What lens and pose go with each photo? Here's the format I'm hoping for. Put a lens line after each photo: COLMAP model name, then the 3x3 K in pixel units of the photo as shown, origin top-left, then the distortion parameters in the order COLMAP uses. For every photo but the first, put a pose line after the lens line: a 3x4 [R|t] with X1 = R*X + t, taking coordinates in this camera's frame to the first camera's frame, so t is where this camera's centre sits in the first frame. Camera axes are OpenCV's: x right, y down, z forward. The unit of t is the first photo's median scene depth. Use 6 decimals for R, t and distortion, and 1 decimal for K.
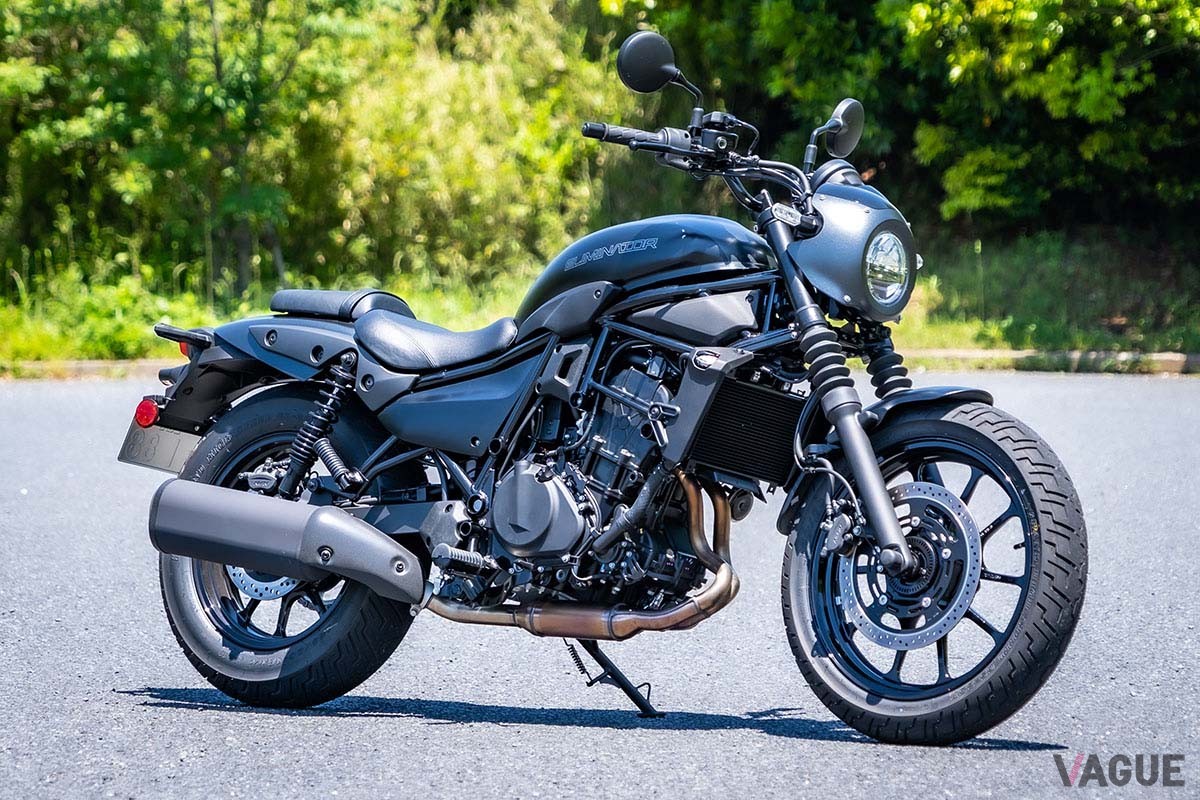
lens RADIAL K [[6632.5, 0, 593.9], [0, 6632.5, 404.1], [0, 0, 1]] dist [0.579744, 0.000000]
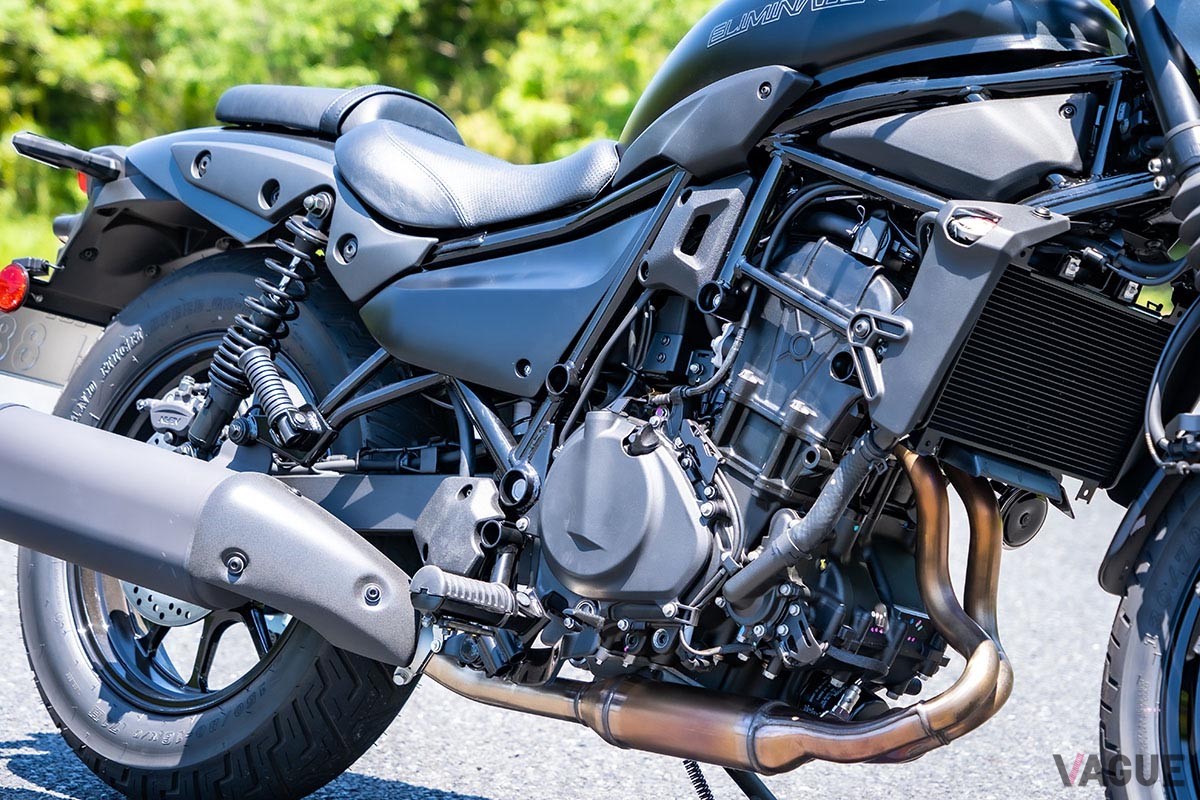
lens RADIAL K [[3979.6, 0, 593.8], [0, 3979.6, 460.9], [0, 0, 1]] dist [0.104668, 0.000000]
pose [[0.995557, 0.056225, -0.075534, 0.012244], [-0.053747, 0.997960, 0.034448, 0.001863], [0.077316, -0.030235, 0.996548, 0.700025]]
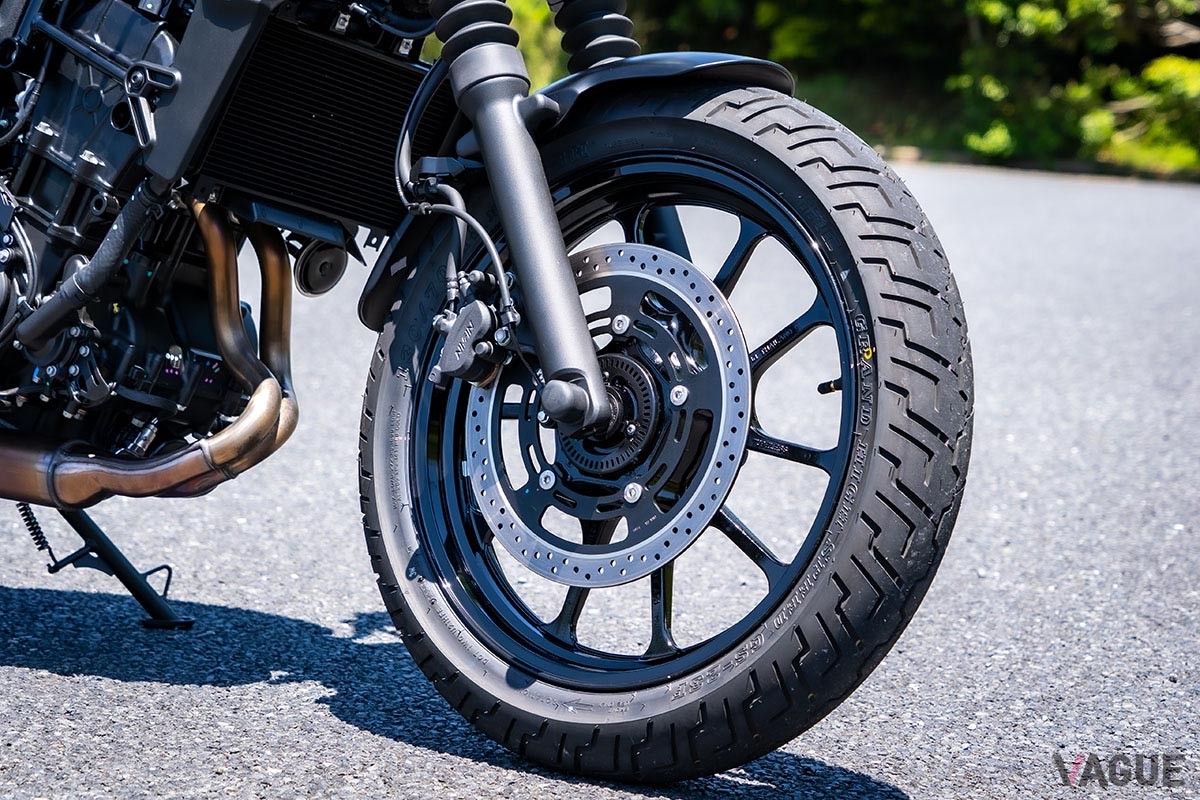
lens RADIAL K [[3846.5, 0, 598.5], [0, 3846.5, 401.9], [0, 0, 1]] dist [-0.011670, 0.000000]
pose [[0.998651, 0.050607, 0.011636, 0.042427], [-0.051216, 0.996893, 0.059852, 0.006360], [-0.008571, -0.060367, 0.998139, 0.696401]]
